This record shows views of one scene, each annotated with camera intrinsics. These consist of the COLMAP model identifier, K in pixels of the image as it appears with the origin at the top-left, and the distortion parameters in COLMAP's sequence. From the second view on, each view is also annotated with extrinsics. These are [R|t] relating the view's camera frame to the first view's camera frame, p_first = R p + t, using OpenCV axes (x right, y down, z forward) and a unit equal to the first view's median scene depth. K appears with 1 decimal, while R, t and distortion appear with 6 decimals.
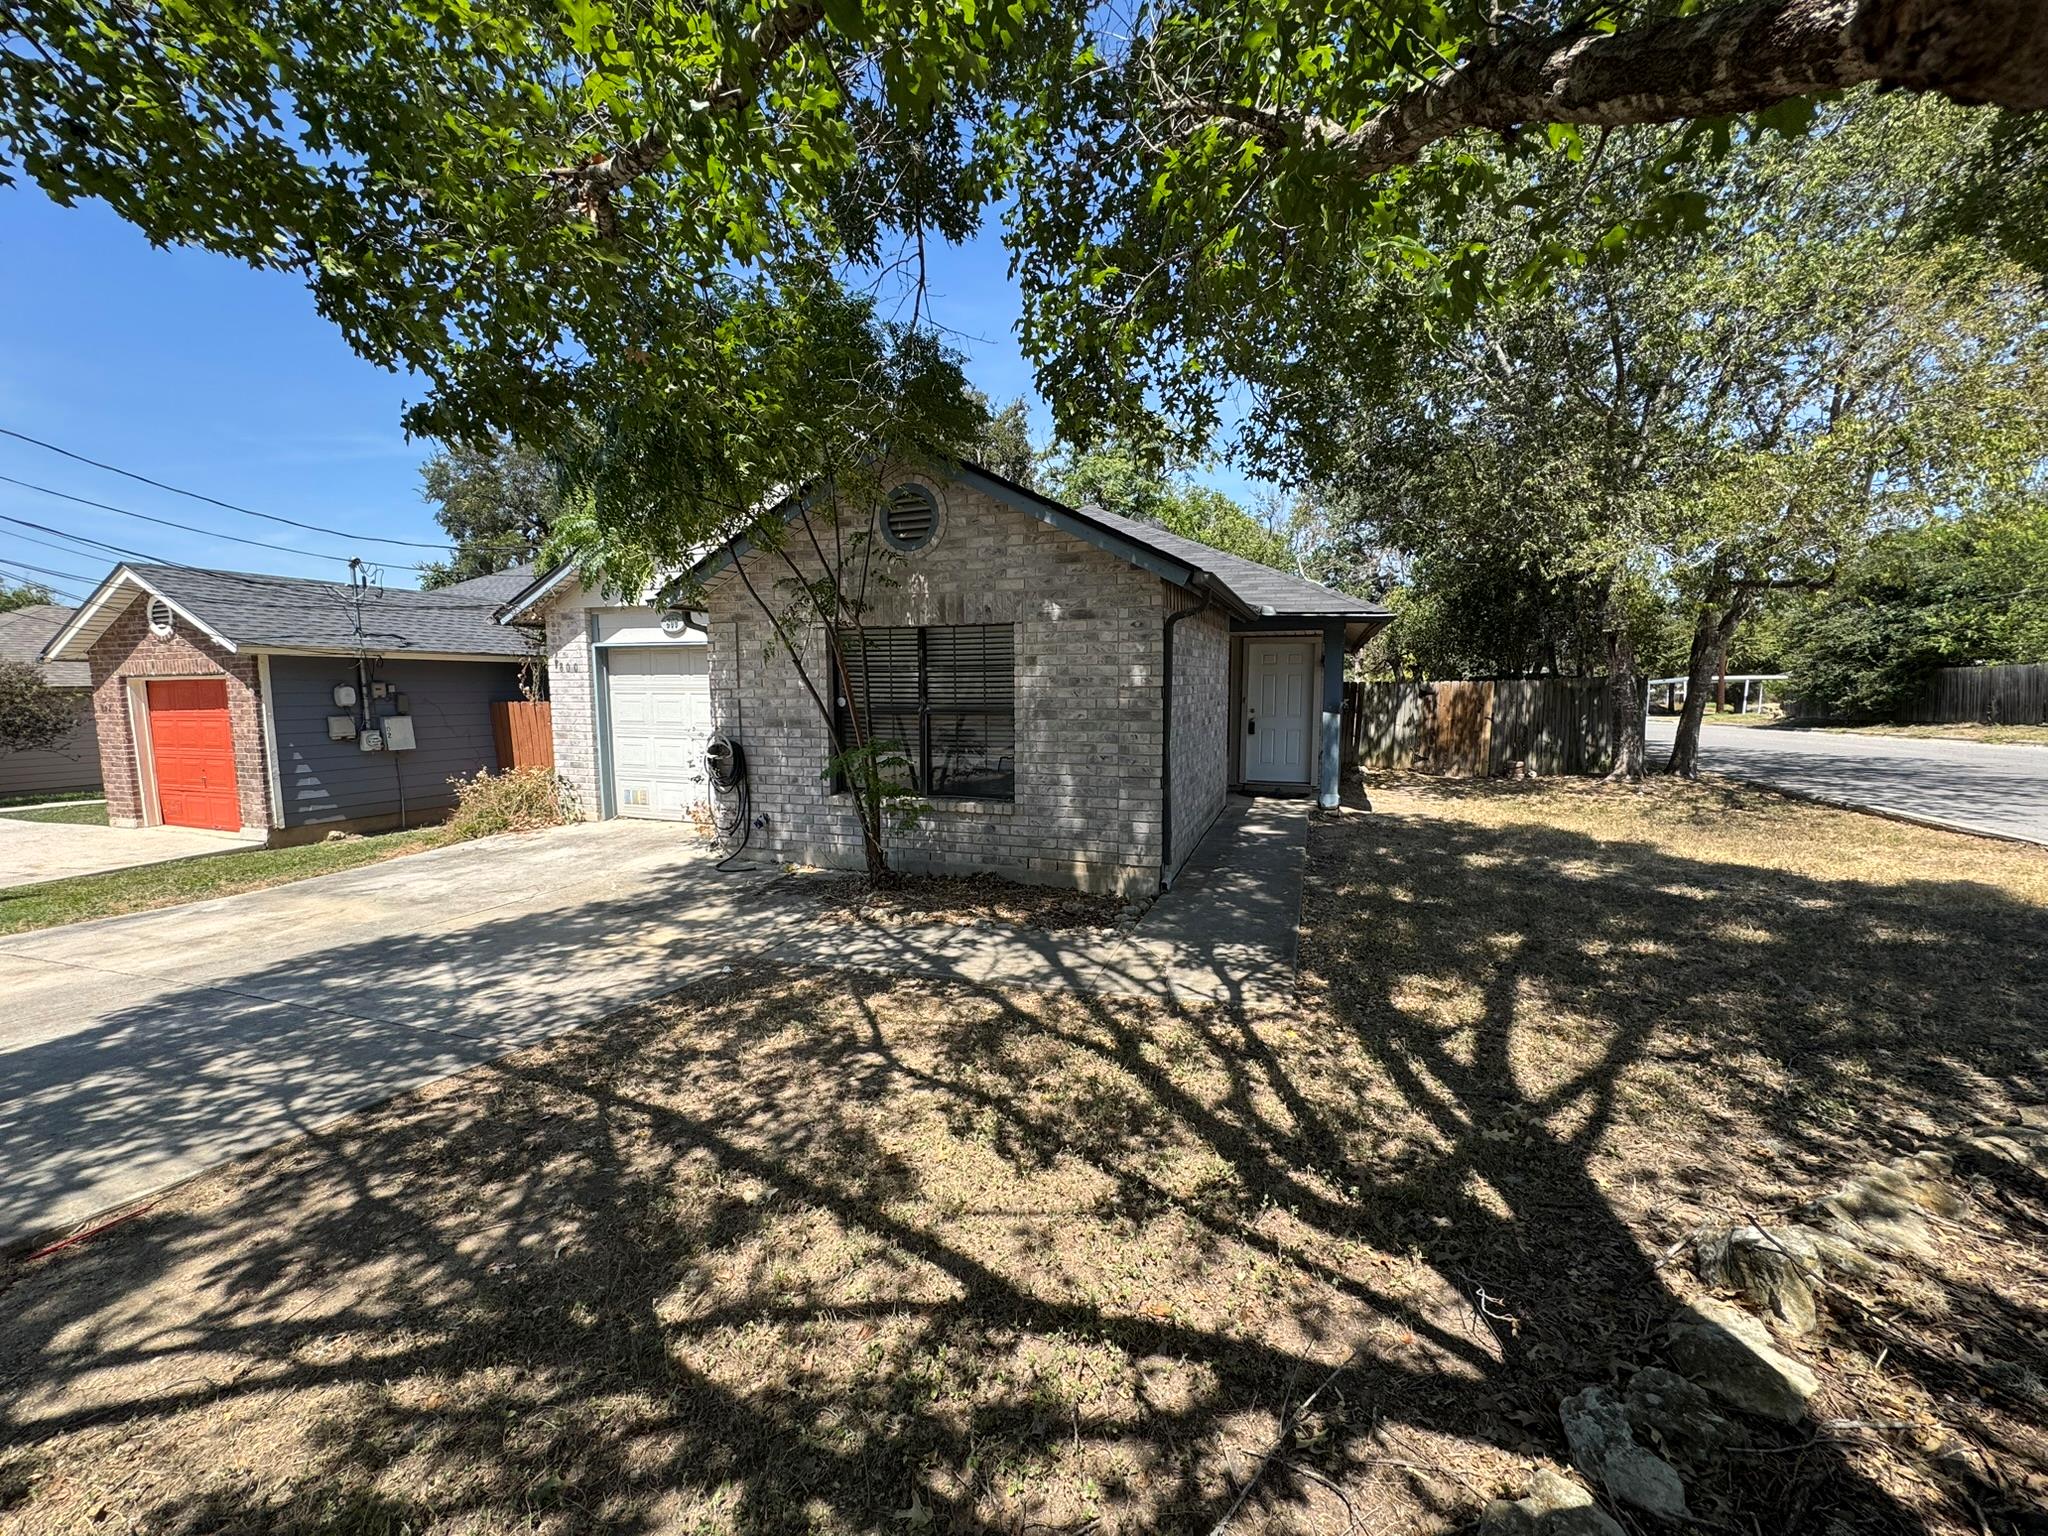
lens RADIAL K [[819.8, 0, 1024.0], [0, 819.8, 768.0], [0, 0, 1]] dist [-0.000933, 0.000012]
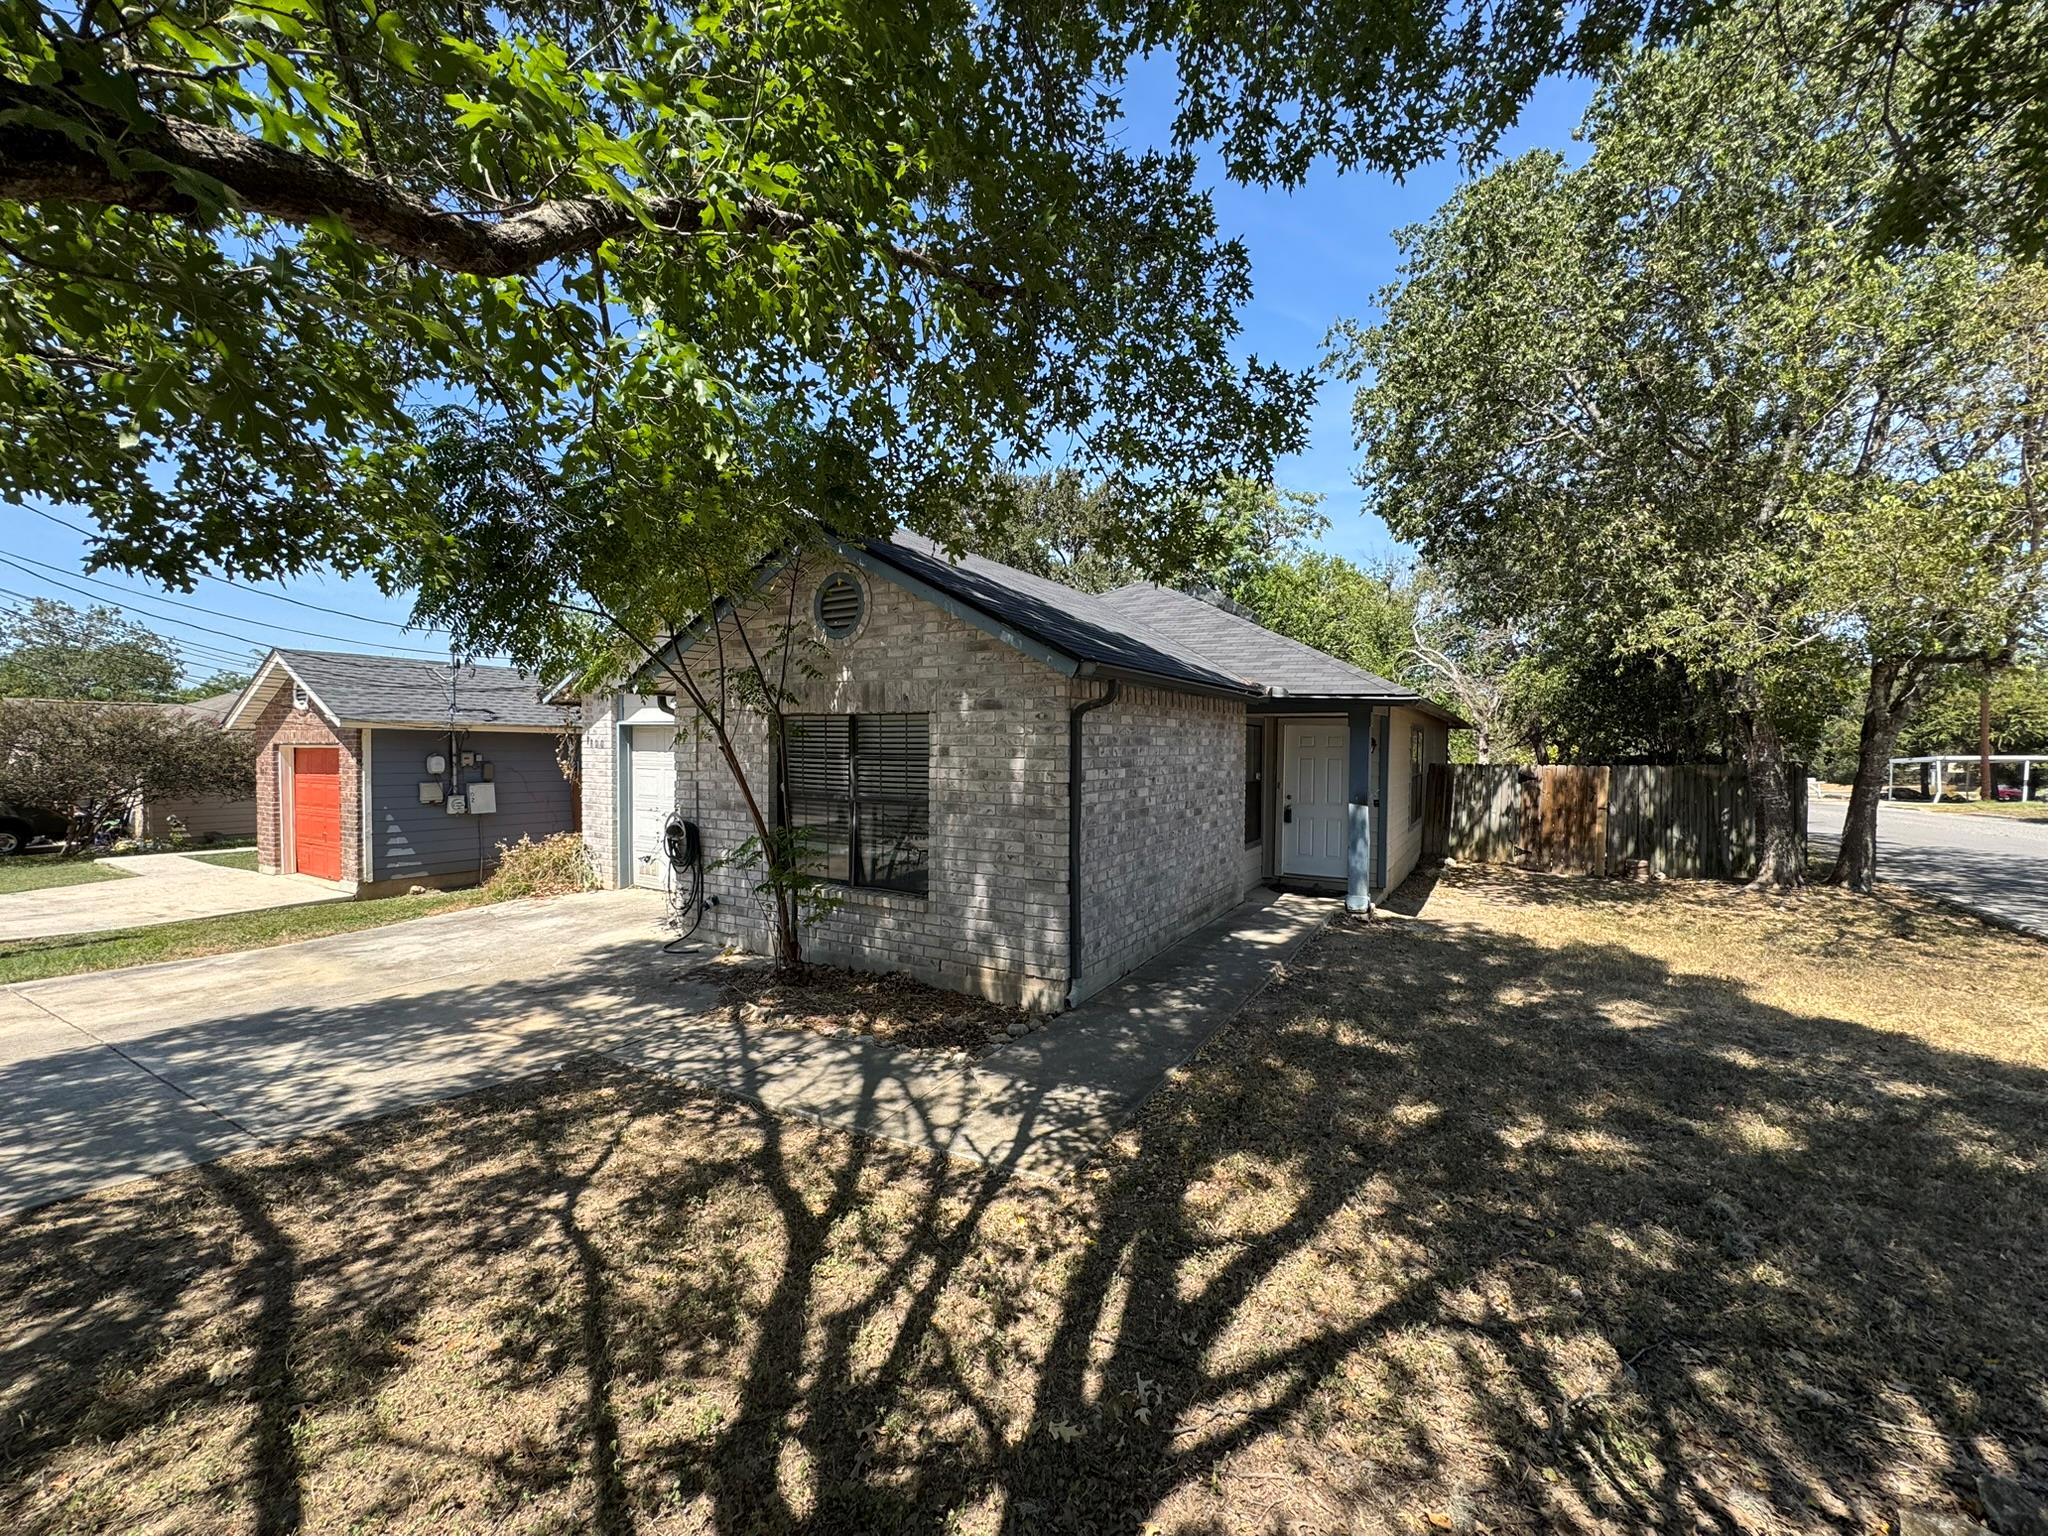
lens RADIAL K [[819.8, 0, 1024.0], [0, 819.8, 768.0], [0, 0, 1]] dist [-0.000933, 0.000012]
pose [[0.983033, 0.018422, -0.182501, 0.304815], [-0.032339, 0.996765, -0.073578, -0.049698], [0.180555, 0.078231, 0.980449, 0.091439]]
